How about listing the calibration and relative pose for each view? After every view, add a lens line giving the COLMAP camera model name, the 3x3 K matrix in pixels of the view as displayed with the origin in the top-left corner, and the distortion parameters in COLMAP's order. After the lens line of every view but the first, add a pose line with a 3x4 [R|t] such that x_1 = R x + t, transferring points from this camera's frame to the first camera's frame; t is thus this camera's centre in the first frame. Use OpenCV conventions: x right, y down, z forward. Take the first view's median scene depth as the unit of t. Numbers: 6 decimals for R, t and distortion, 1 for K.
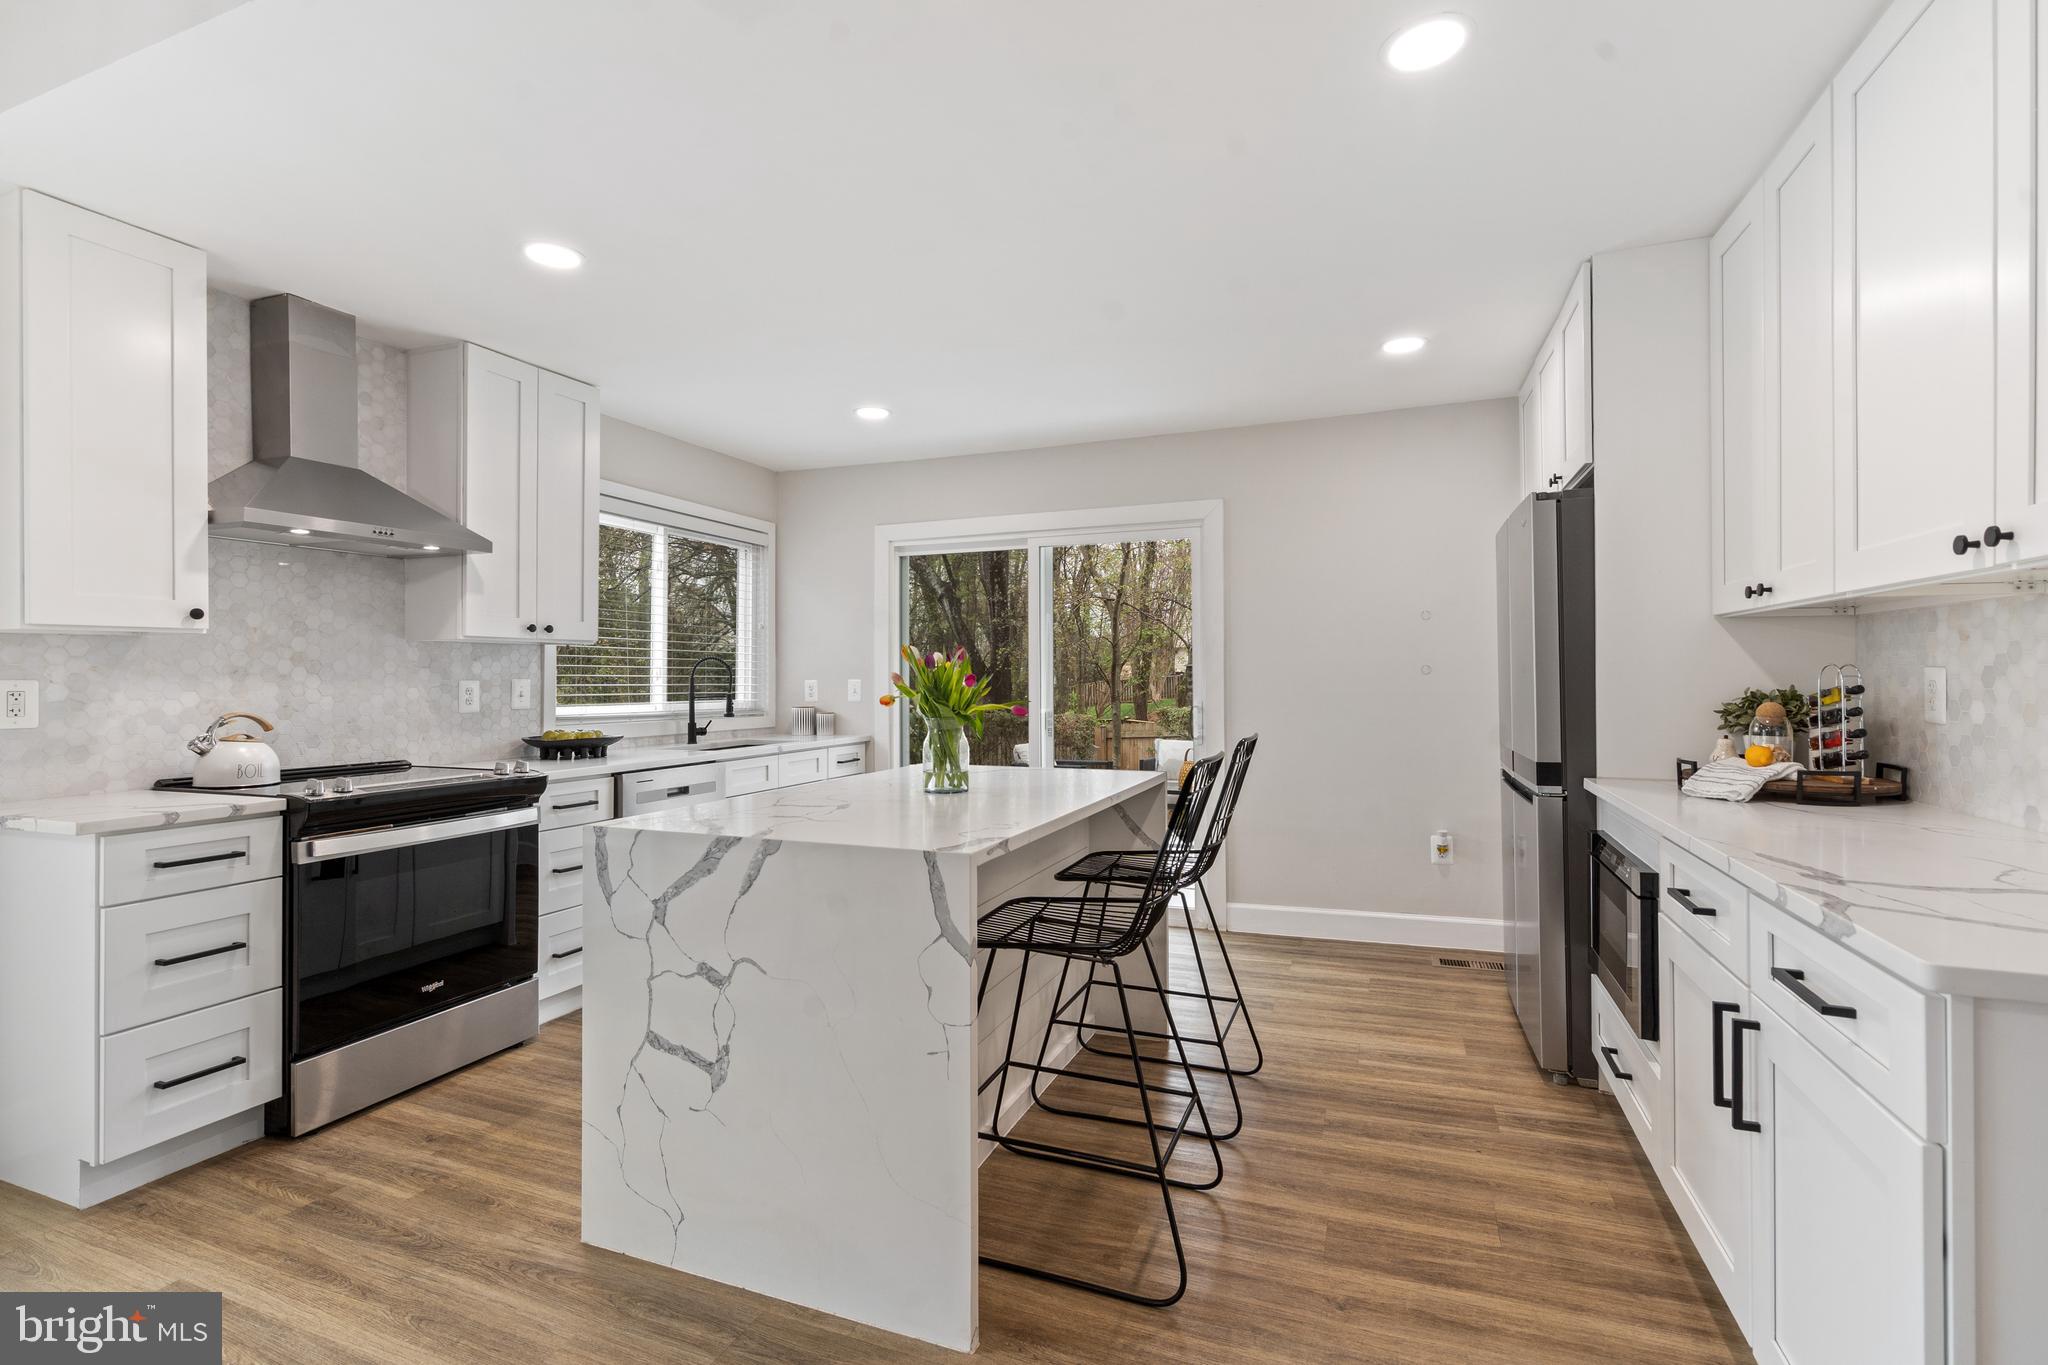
lens RADIAL K [[933.5, 0, 1022.2], [0, 933.5, 665.1], [0, 0, 1]] dist [-0.008143, 0.003373]
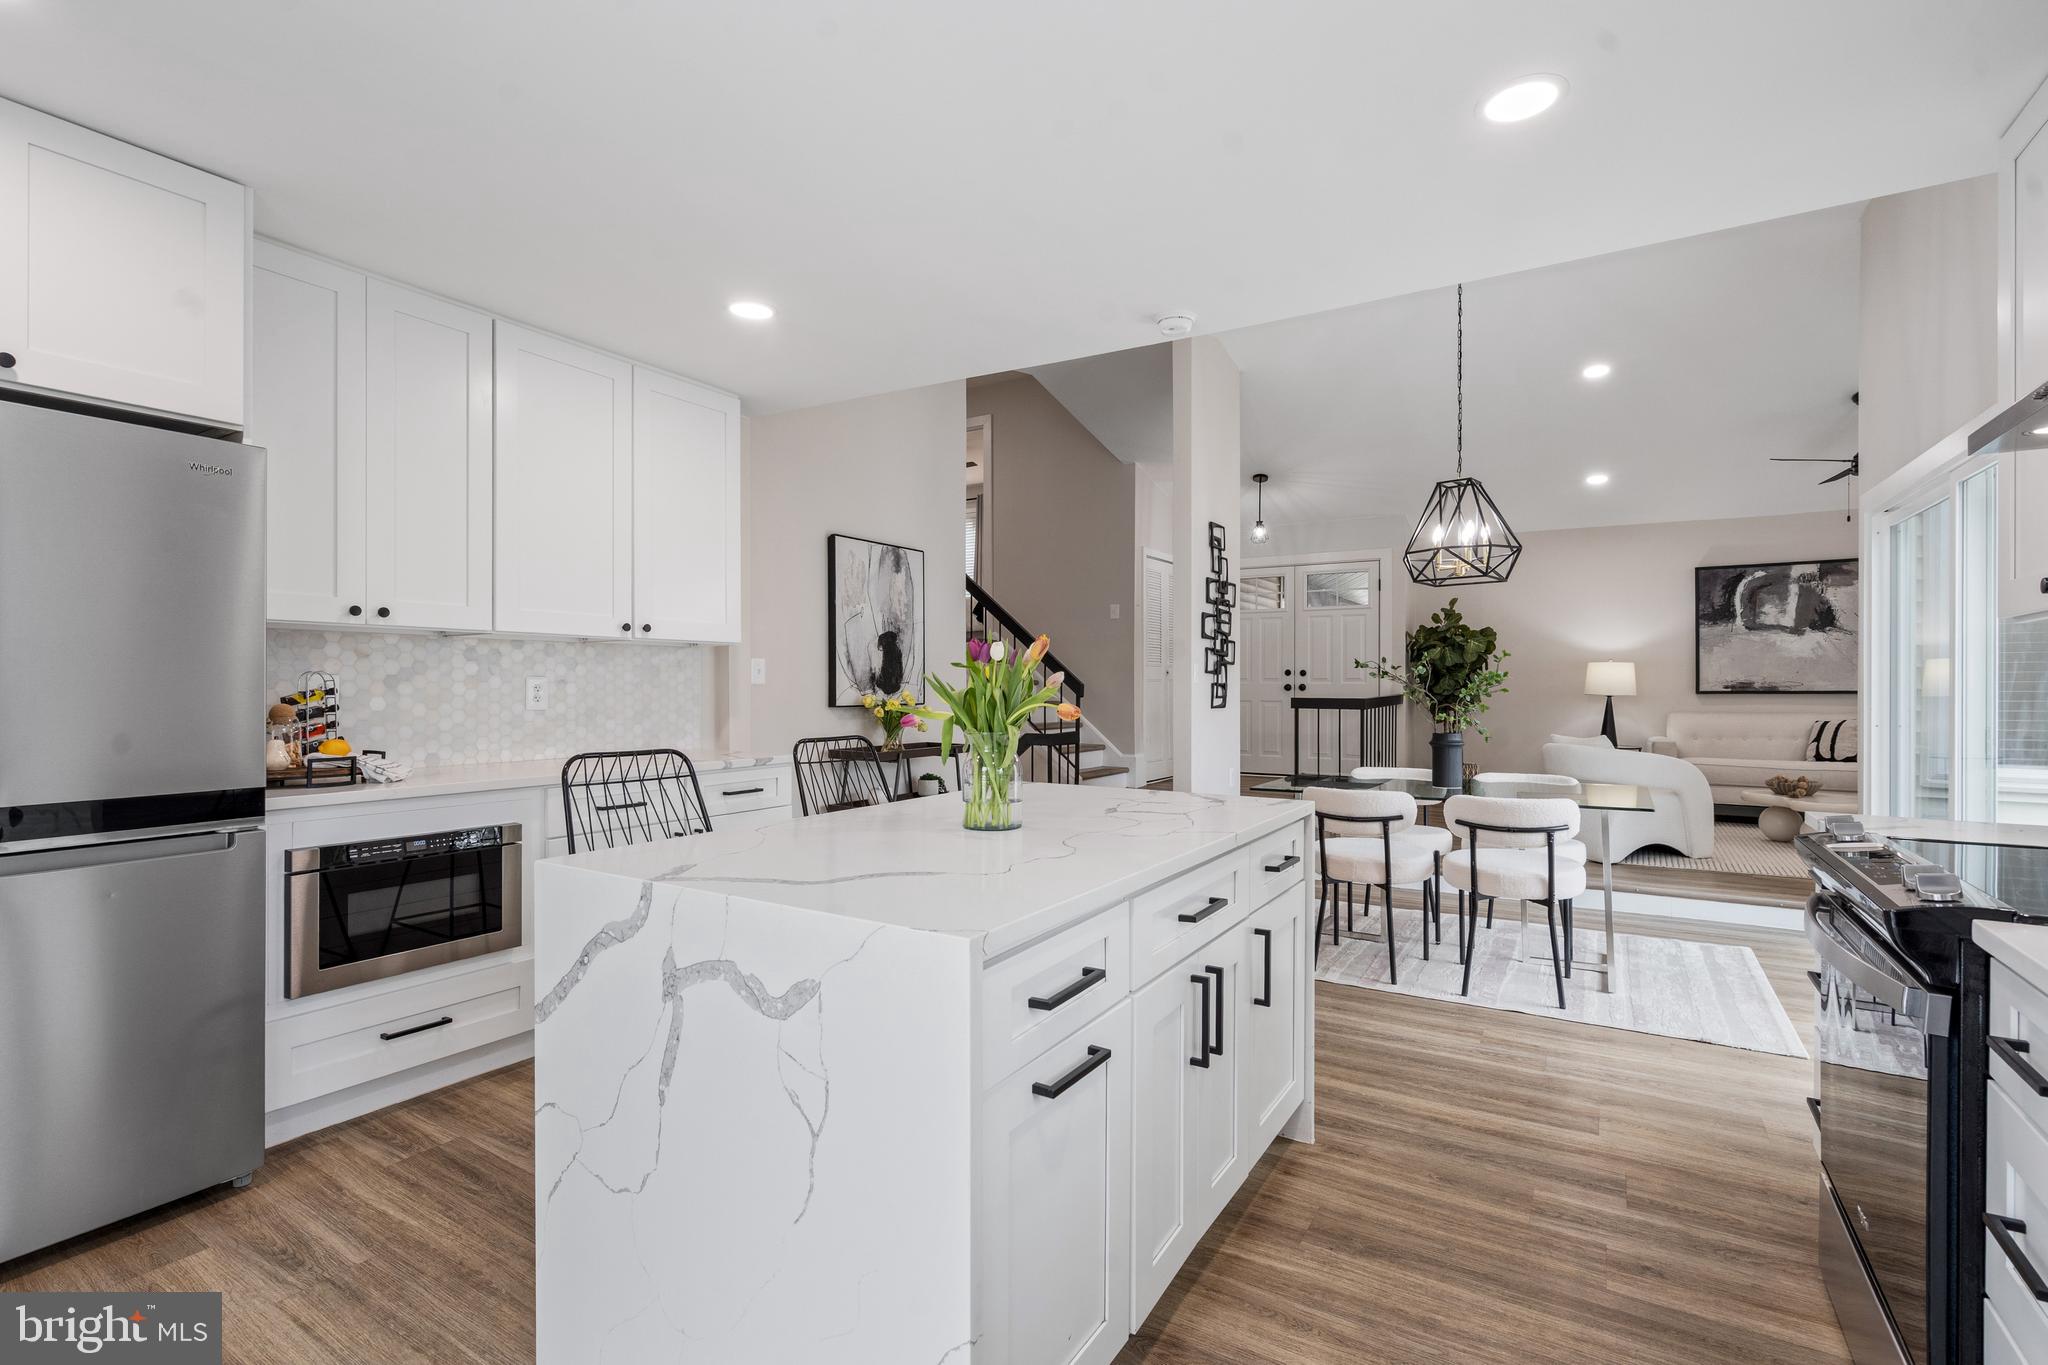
lens RADIAL K [[933.5, 0, 1021.5], [0, 933.5, 686.6], [0, 0, 1]] dist [-0.008143, 0.003373]
pose [[-0.983169, 0.001690, 0.182692, -0.275742], [-0.000127, 0.999951, -0.009934, 0.030852], [-0.182699, -0.009790, -0.983120, 1.968860]]
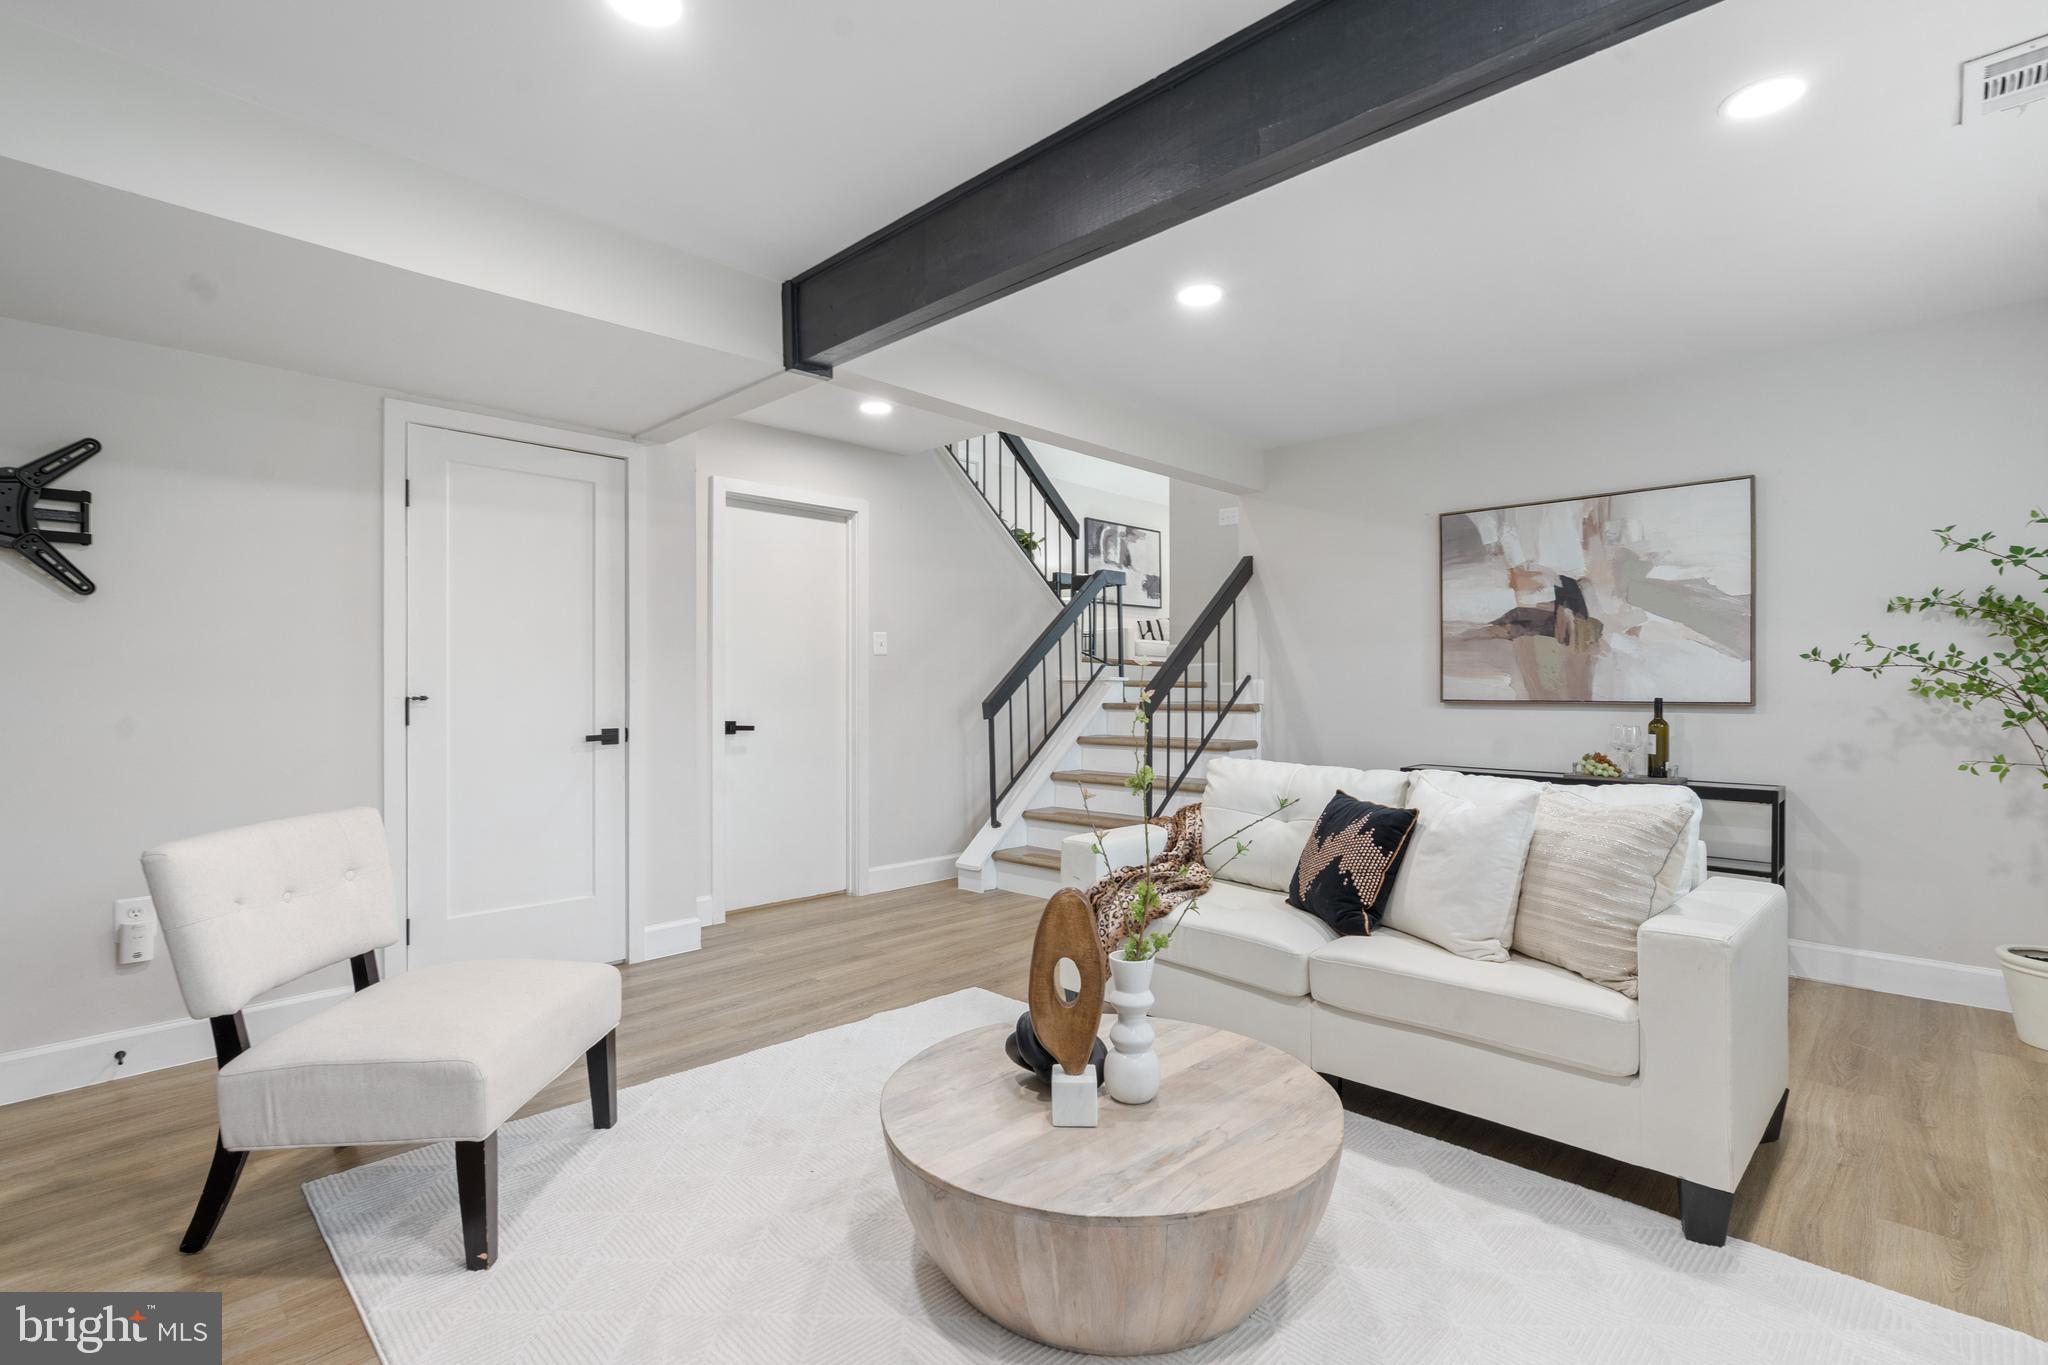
lens RADIAL K [[933.5, 0, 1012.5], [0, 933.5, 684.9], [0, 0, 1]] dist [-0.008143, 0.003373]
pose [[-0.391437, 0.003641, -0.920198, 2.641223], [0.015527, 0.999876, -0.002649, 0.462558], [0.920074, -0.015325, -0.391445, -0.171423]]
